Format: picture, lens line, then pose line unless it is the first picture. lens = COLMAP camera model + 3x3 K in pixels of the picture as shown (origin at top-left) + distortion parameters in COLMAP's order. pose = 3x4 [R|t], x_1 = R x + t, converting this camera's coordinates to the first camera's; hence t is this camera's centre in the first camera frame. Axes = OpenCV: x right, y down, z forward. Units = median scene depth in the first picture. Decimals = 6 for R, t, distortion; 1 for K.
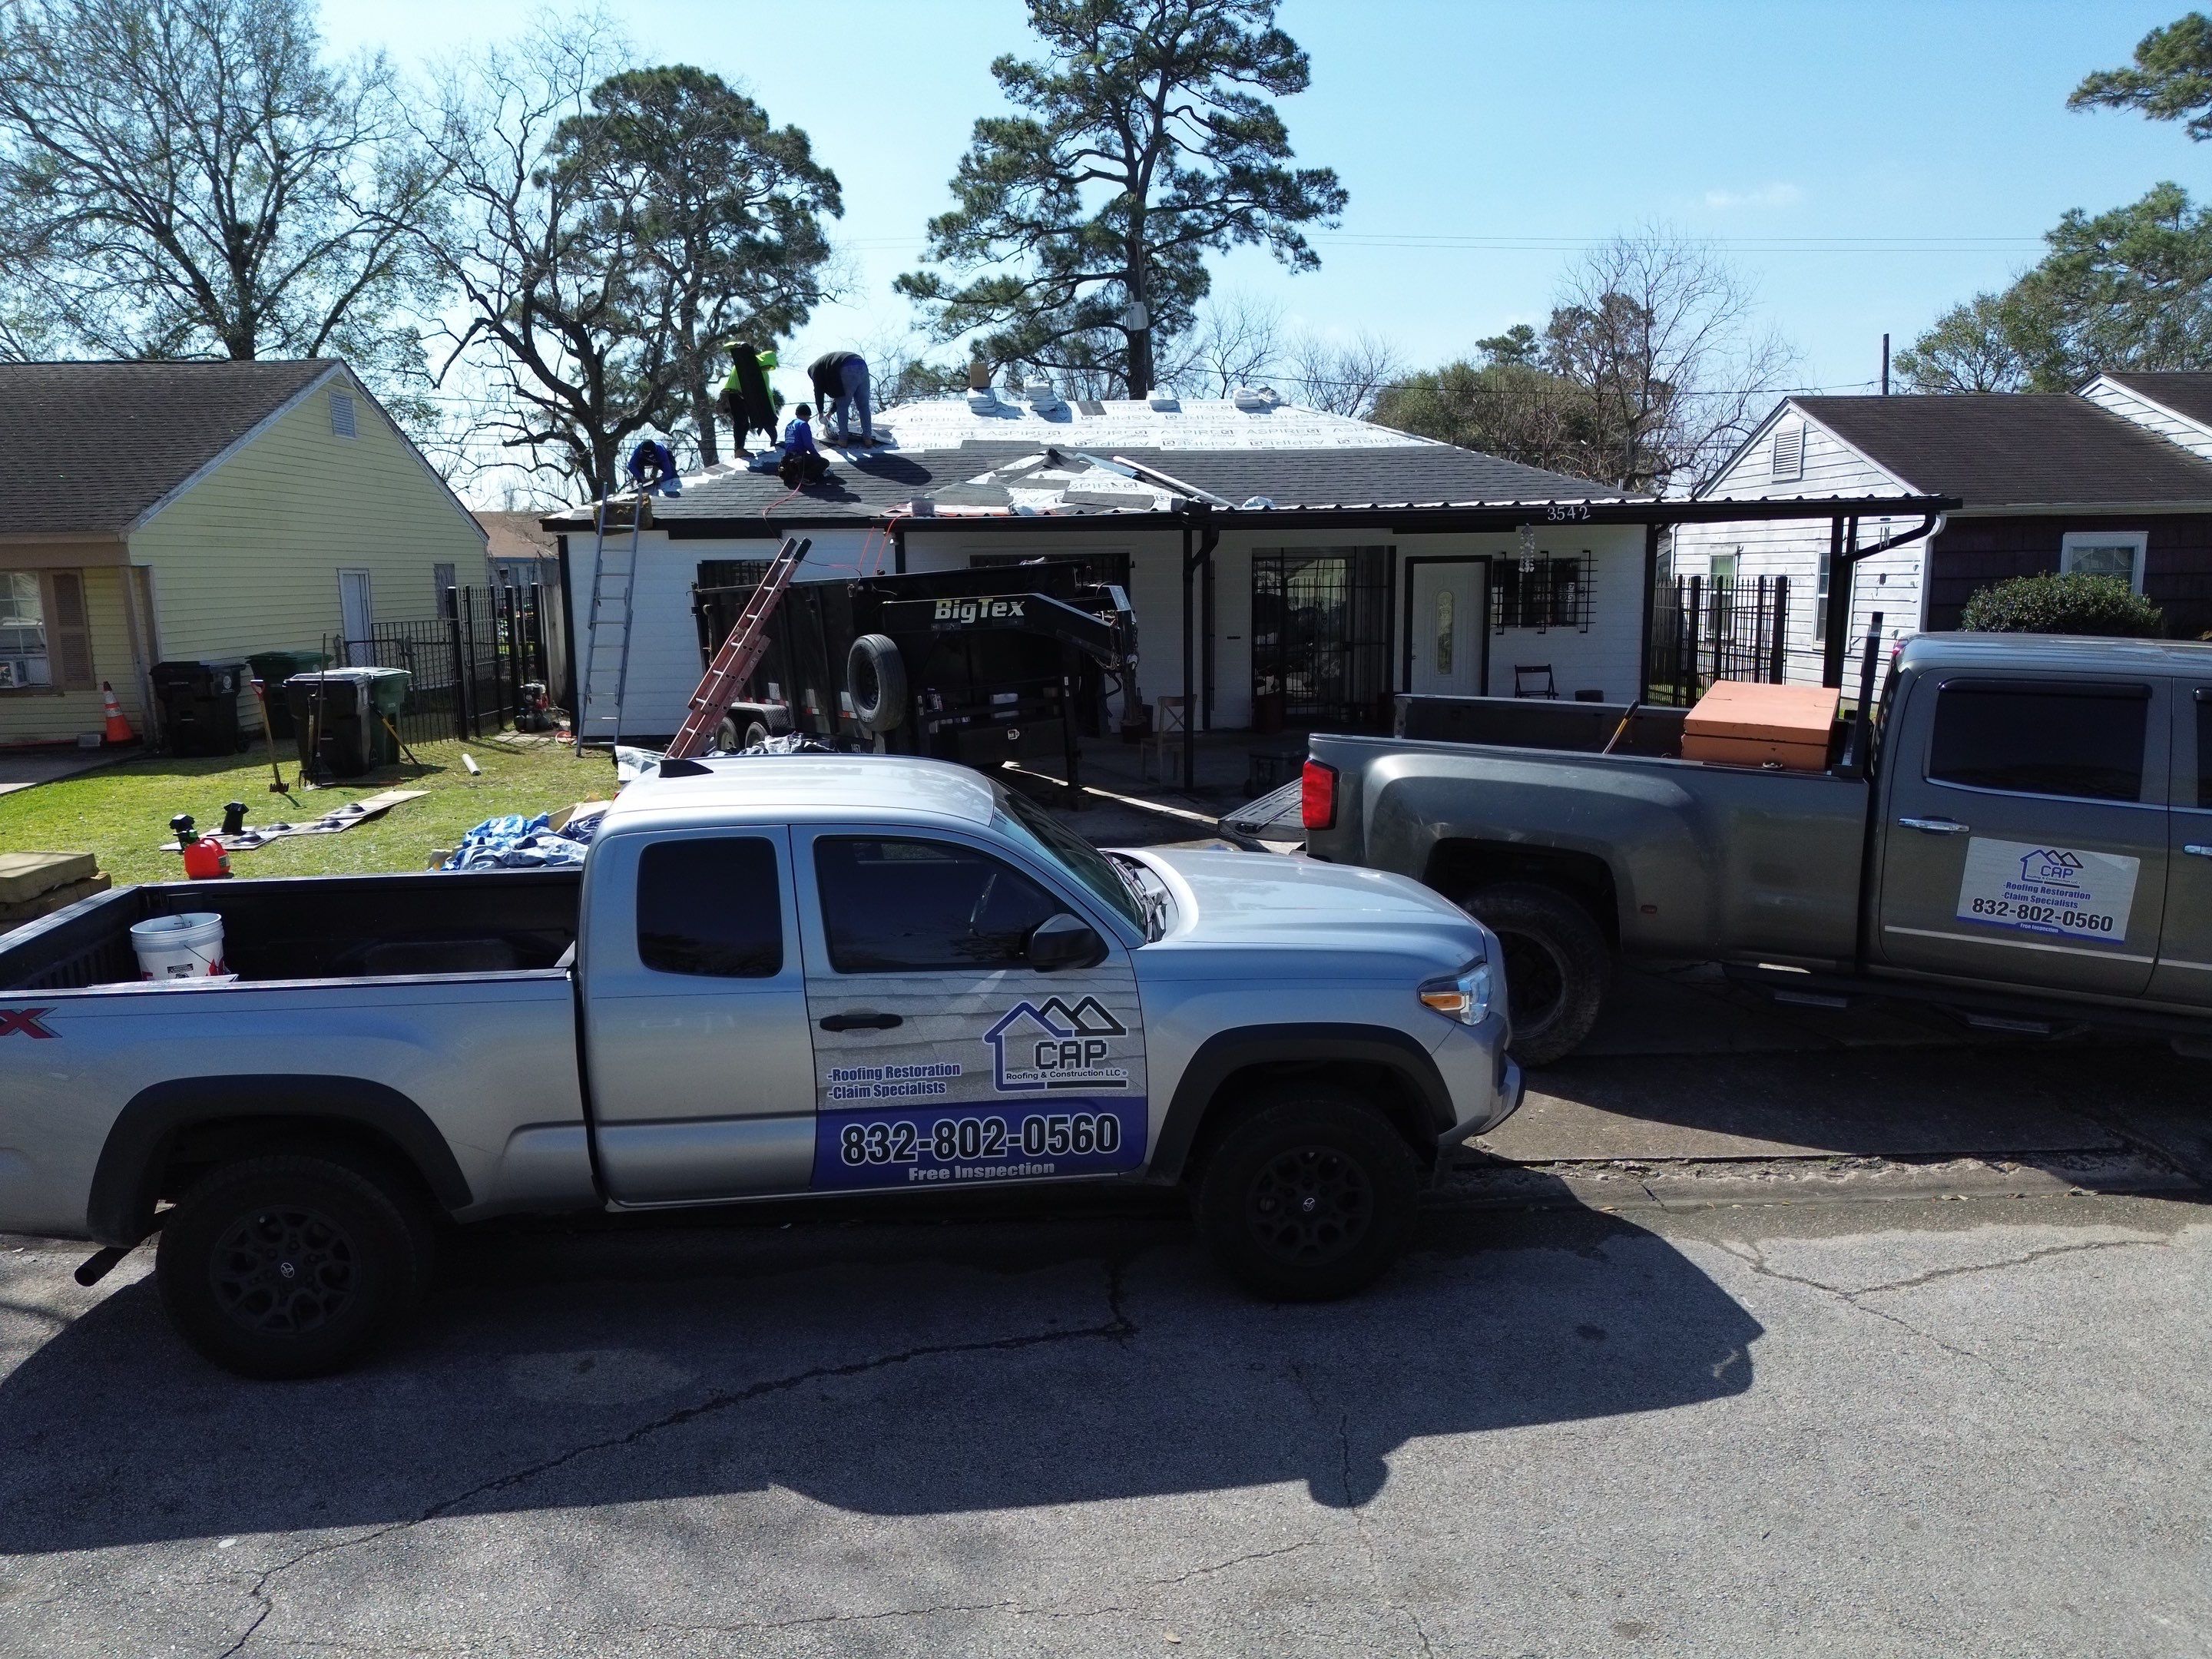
lens RADIAL K [[1533.5, 0, 1094.2], [0, 1533.5, 828.2], [0, 0, 1]] dist [0.050177, -0.036928]
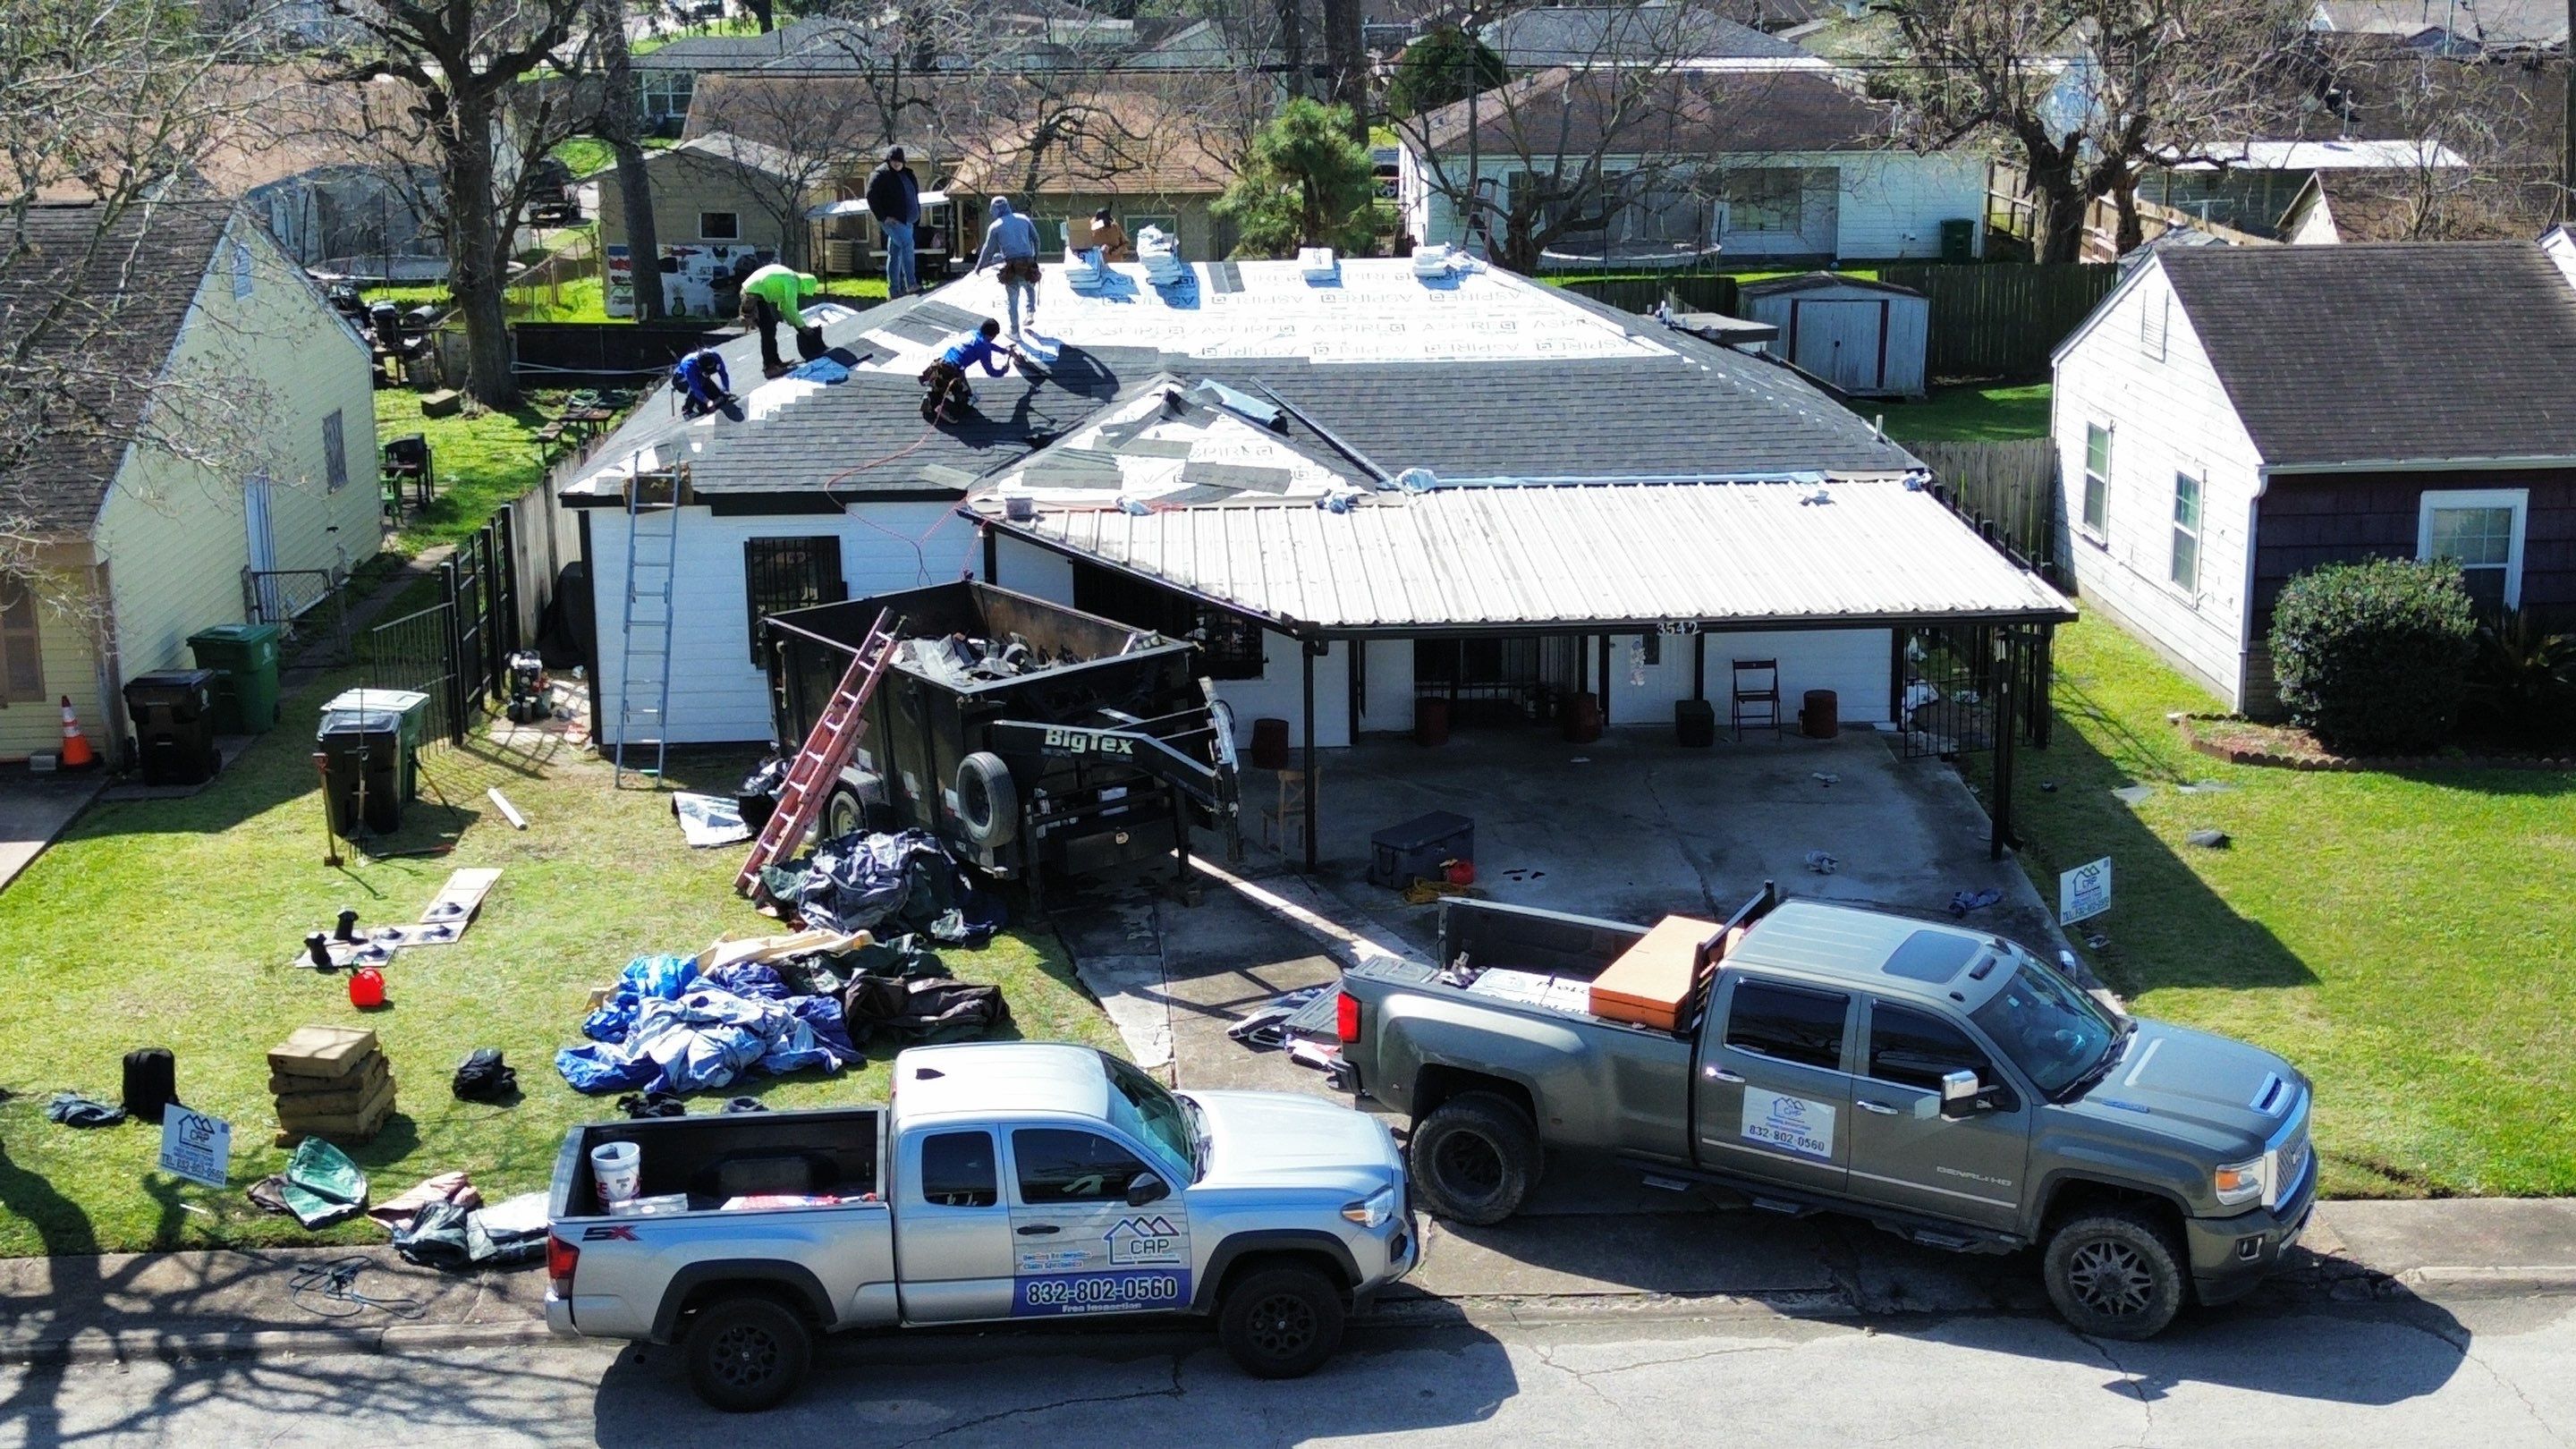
lens RADIAL K [[3366.0, 0, 1293.7], [0, 3366.0, 726.5], [0, 0, 1]] dist [0.102253, 0.000000]
pose [[0.999976, 0.006085, -0.003199, 0.133495], [-0.005804, 0.996647, 0.081610, -0.646314], [0.003685, -0.081590, 0.996659, -2.399010]]
